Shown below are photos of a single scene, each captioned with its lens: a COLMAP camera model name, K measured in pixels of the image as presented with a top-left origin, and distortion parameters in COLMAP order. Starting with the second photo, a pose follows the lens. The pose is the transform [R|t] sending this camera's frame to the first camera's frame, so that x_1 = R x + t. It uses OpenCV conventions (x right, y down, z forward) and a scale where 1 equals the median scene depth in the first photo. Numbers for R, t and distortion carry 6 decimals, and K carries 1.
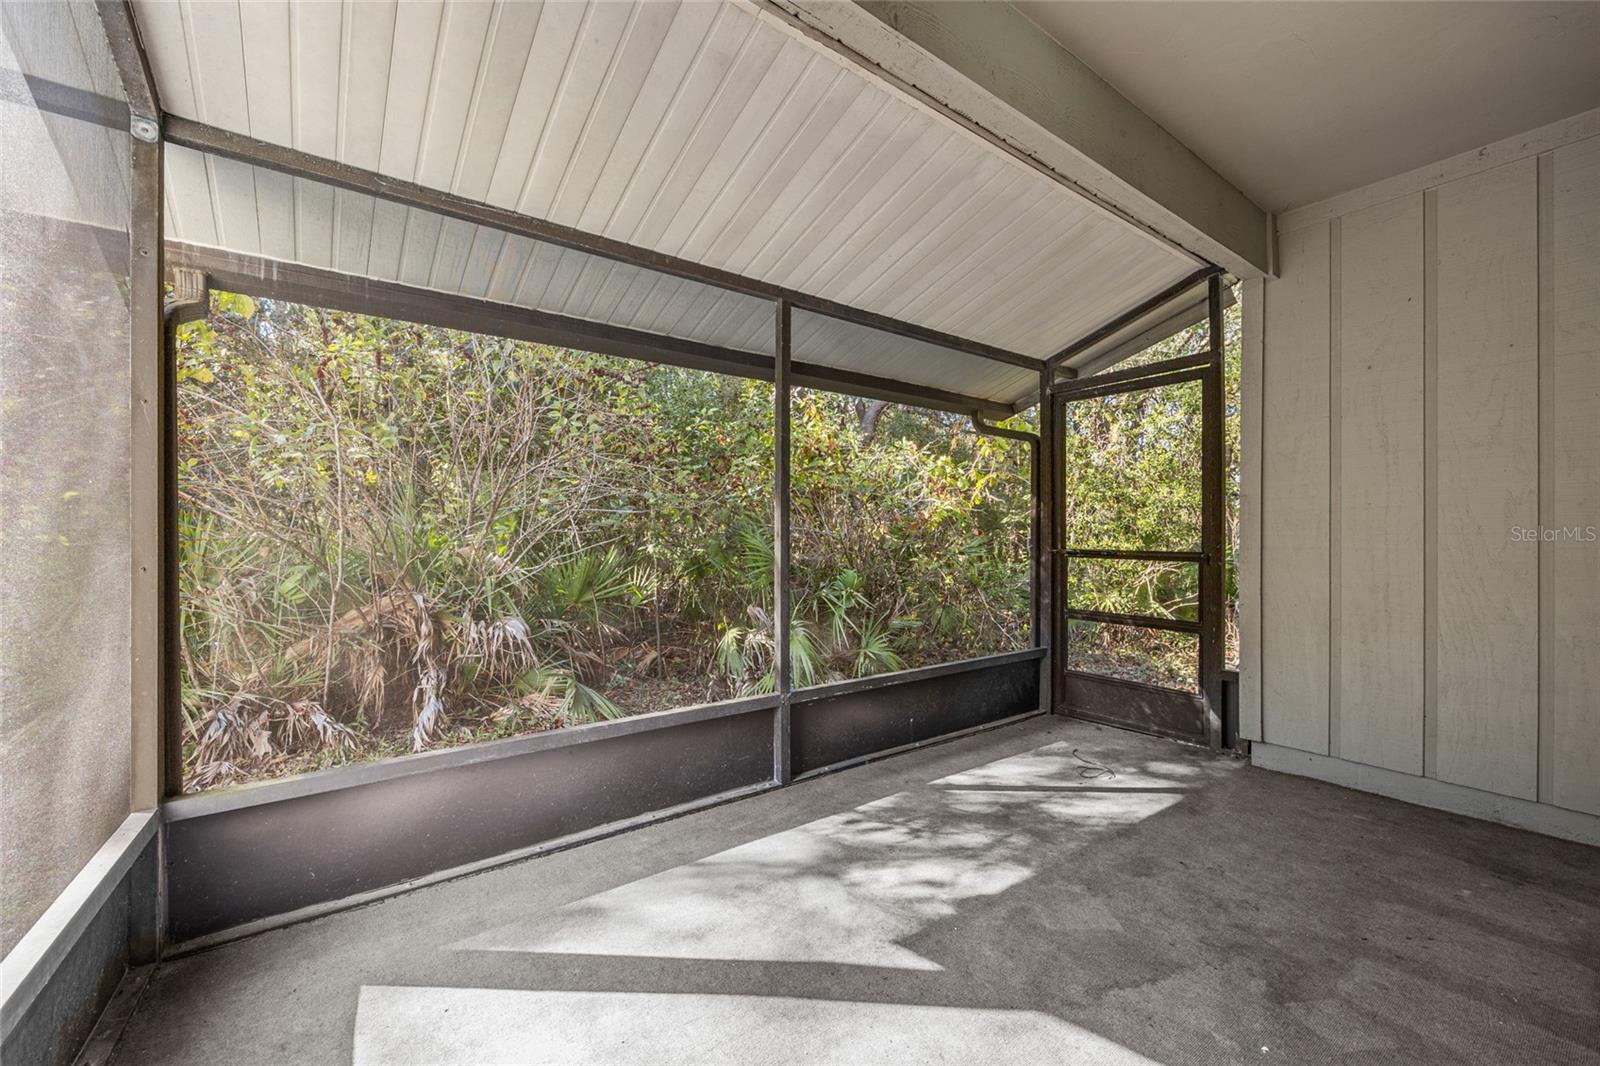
lens RADIAL K [[629.8, 0, 798.4], [0, 629.8, 541.2], [0, 0, 1]] dist [-0.003025, -0.000077]
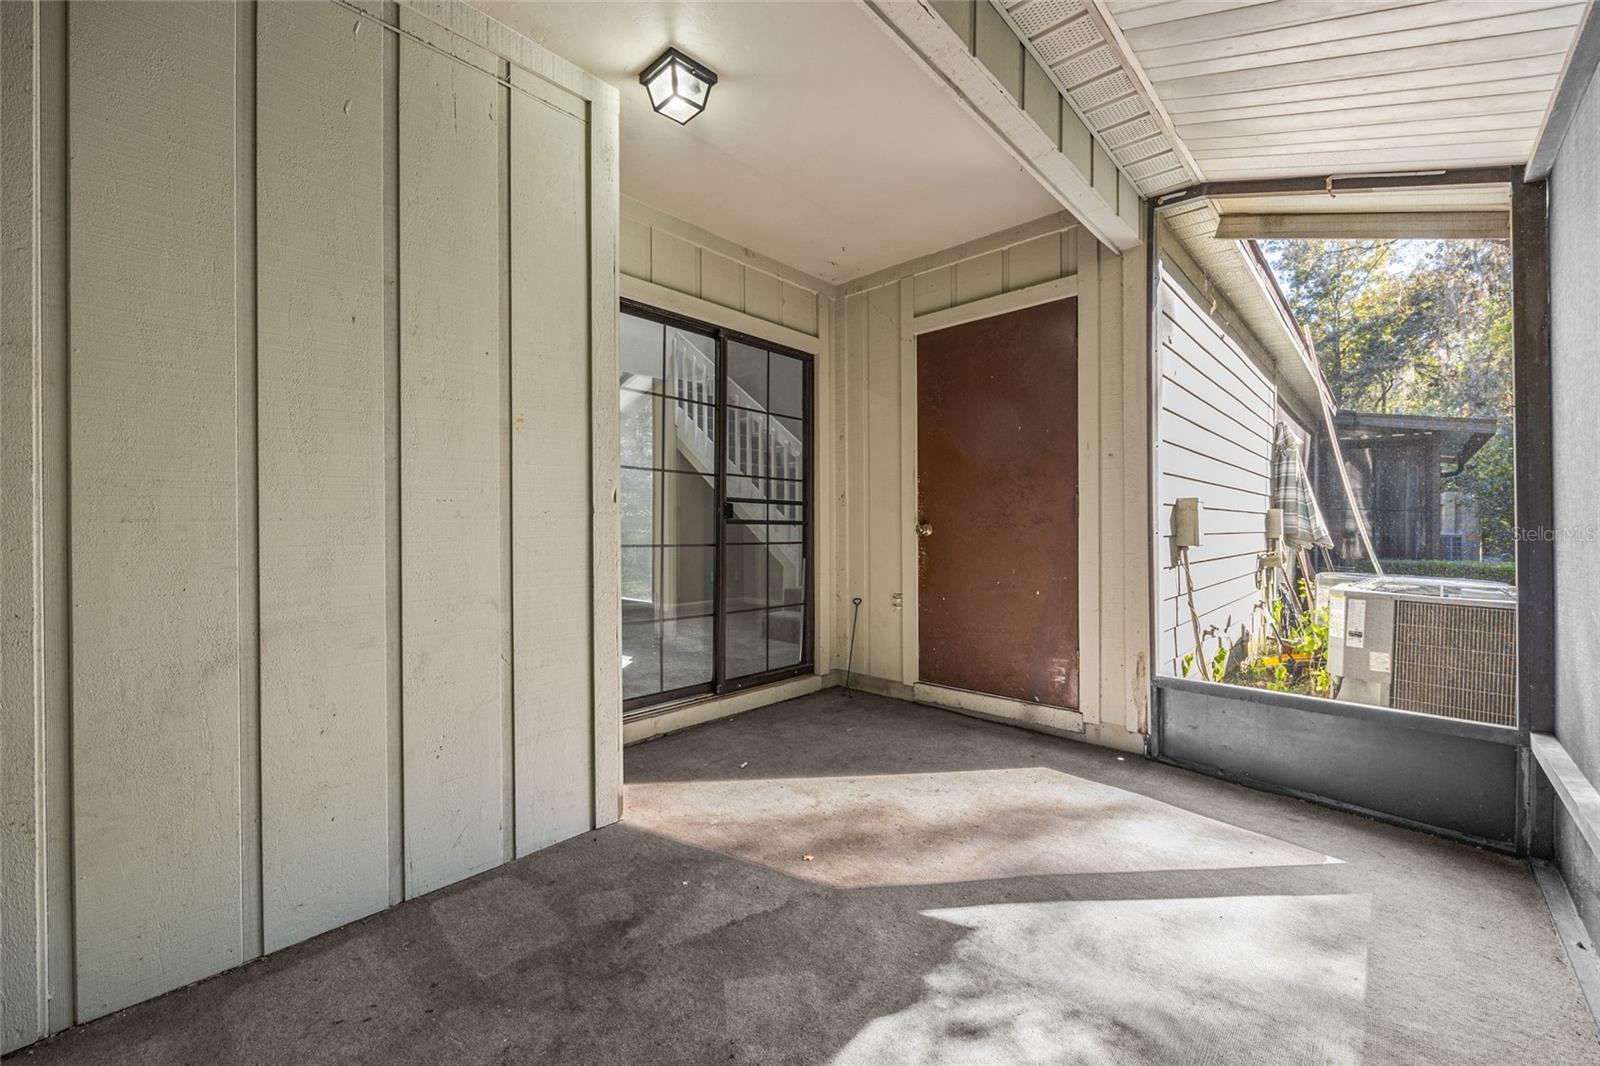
lens RADIAL K [[629.8, 0, 800.7], [0, 629.8, 529.7], [0, 0, 1]] dist [-0.003025, -0.000077]
pose [[-0.981208, 0.005839, -0.192863, 0.620289], [0.004821, 0.999972, 0.005743, 0.019049], [0.192891, 0.004705, -0.981209, 1.972191]]
